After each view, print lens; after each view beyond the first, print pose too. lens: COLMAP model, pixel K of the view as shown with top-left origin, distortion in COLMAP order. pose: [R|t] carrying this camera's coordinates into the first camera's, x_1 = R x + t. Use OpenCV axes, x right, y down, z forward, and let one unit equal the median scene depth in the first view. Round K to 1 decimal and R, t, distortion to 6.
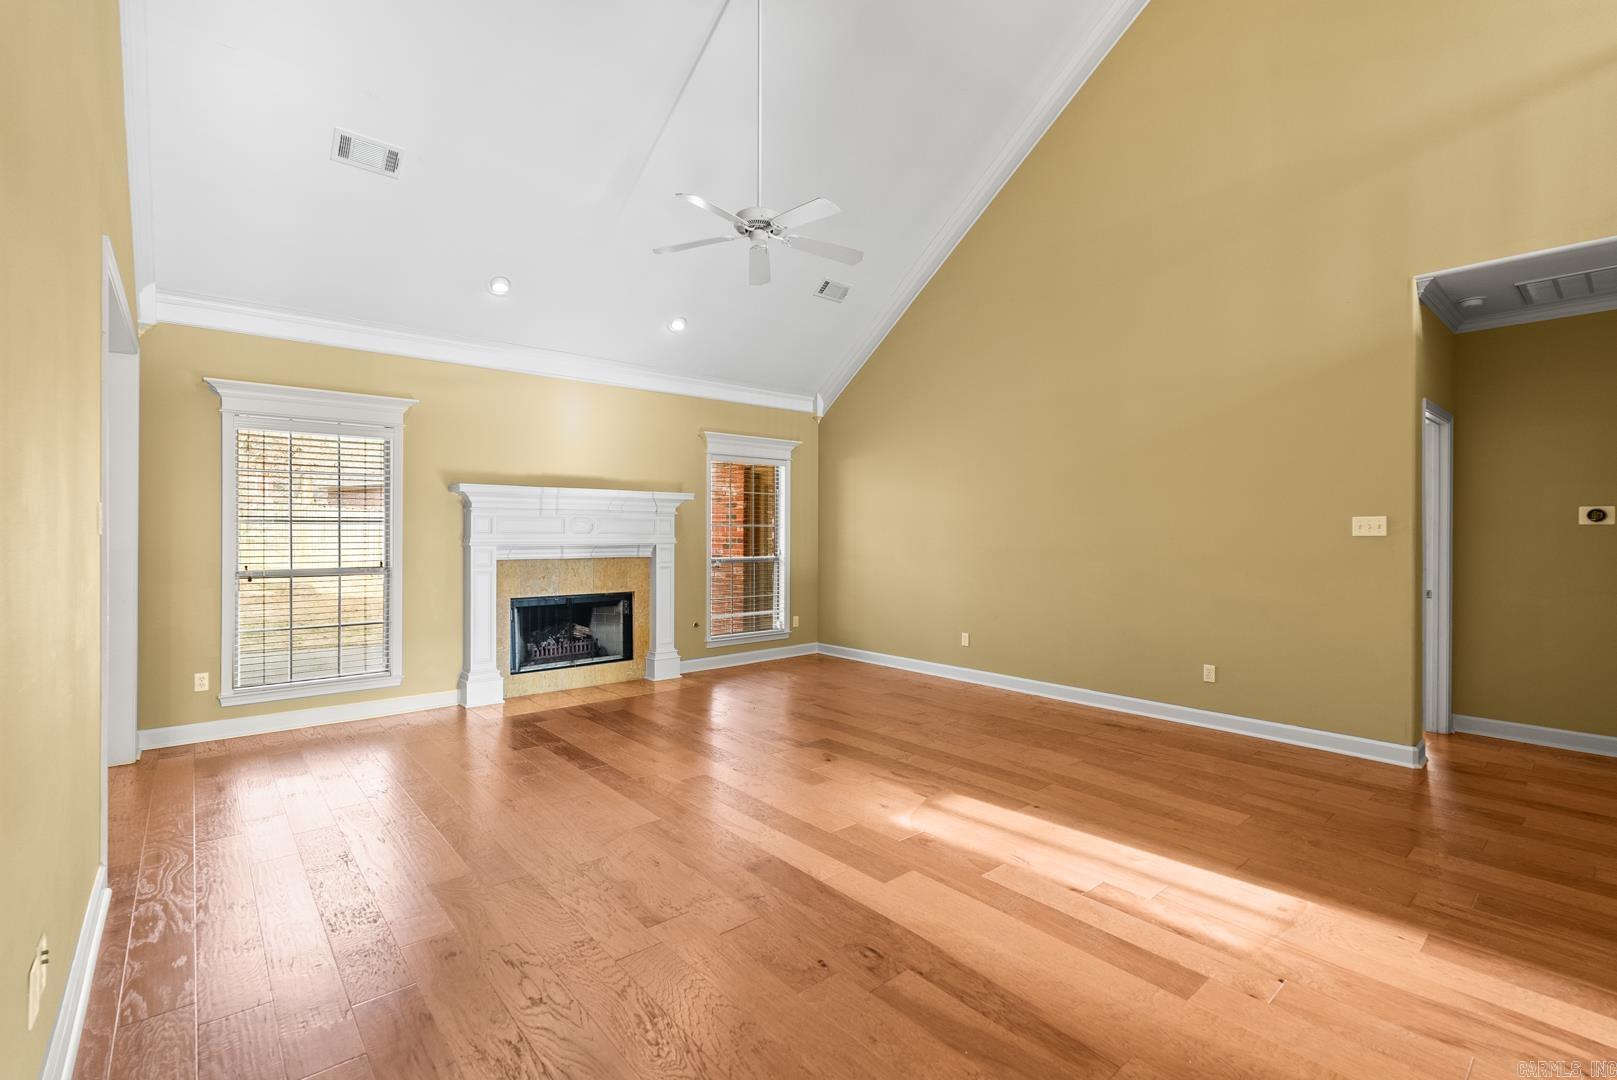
lens RADIAL K [[729.2, 0, 810.7], [0, 729.2, 537.9], [0, 0, 1]] dist [-0.011659, 0.001552]
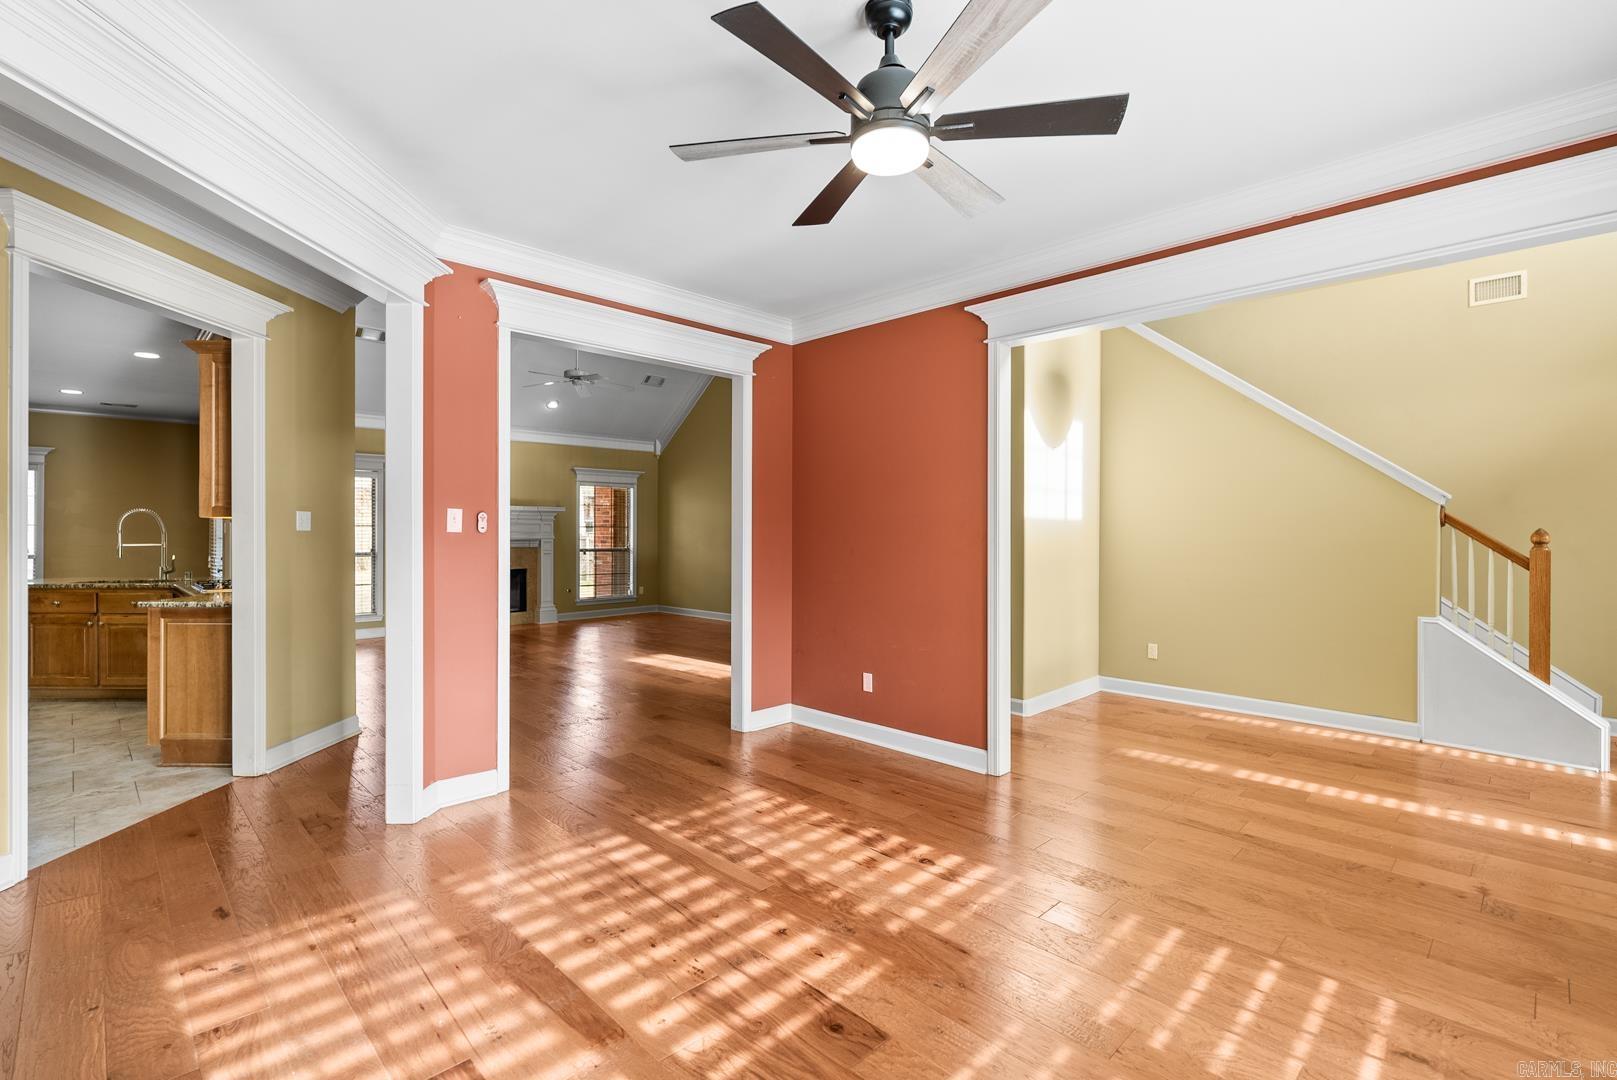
lens RADIAL K [[729.2, 0, 810.4], [0, 729.2, 533.6], [0, 0, 1]] dist [-0.011659, 0.001552]
pose [[0.997232, -0.002793, 0.074305, 0.221662], [0.002999, 0.999992, -0.002653, 0.001968], [-0.074297, 0.002868, 0.997232, -0.547122]]
